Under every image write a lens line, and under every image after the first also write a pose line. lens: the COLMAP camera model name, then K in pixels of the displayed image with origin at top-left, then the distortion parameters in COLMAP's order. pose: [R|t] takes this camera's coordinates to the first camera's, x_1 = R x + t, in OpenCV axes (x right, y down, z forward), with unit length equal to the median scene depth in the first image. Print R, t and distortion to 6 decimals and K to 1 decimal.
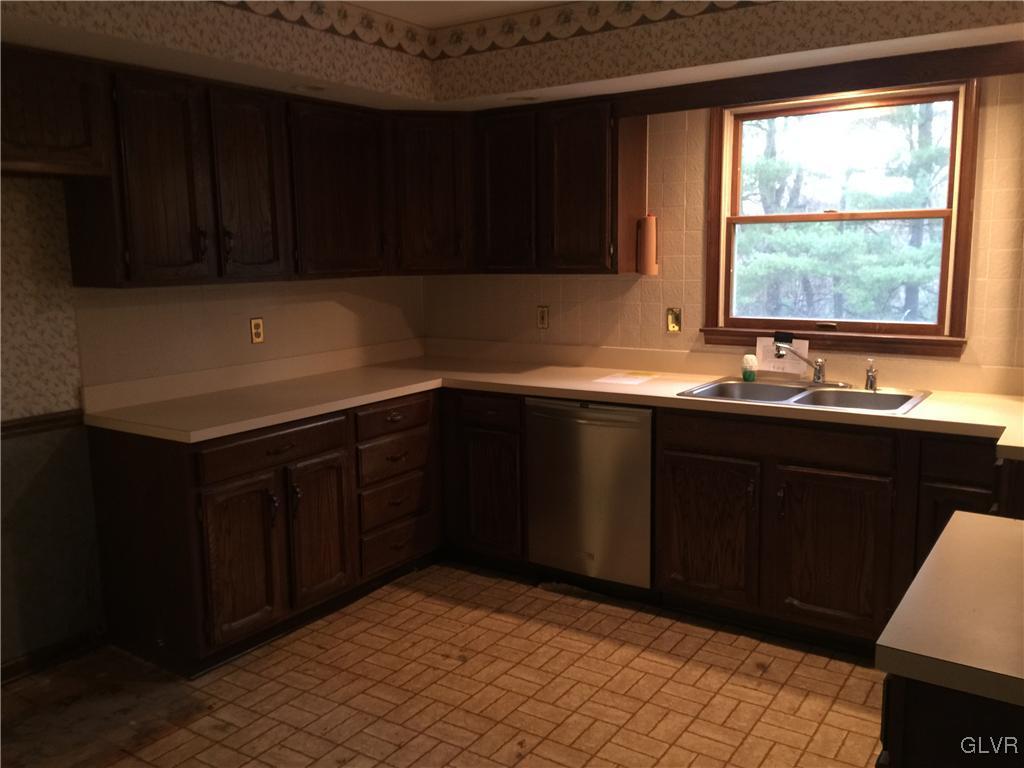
lens RADIAL K [[883.8, 0, 513.1], [0, 883.8, 384.4], [0, 0, 1]] dist [0.061622, -0.012269]
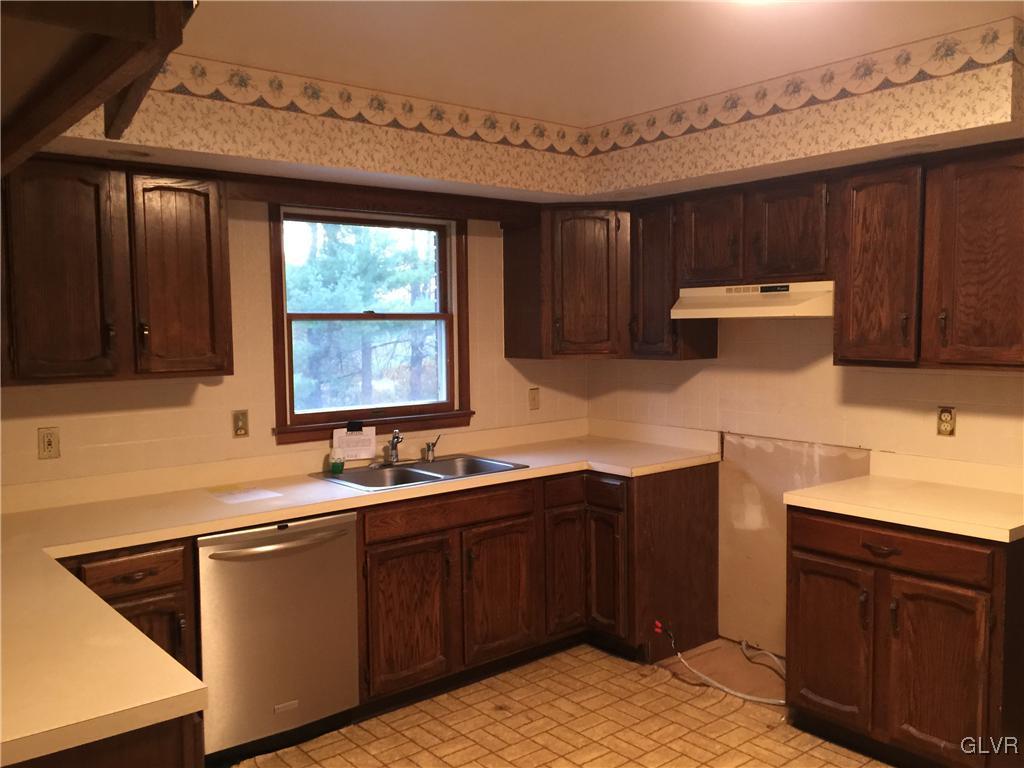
lens RADIAL K [[883.8, 0, 516.6], [0, 883.8, 386.6], [0, 0, 1]] dist [0.061622, -0.012269]
pose [[0.278581, -0.056320, 0.958760, -0.702994], [0.156182, 0.987647, 0.012636, -0.089209], [-0.947629, 0.146221, 0.283936, 0.544880]]
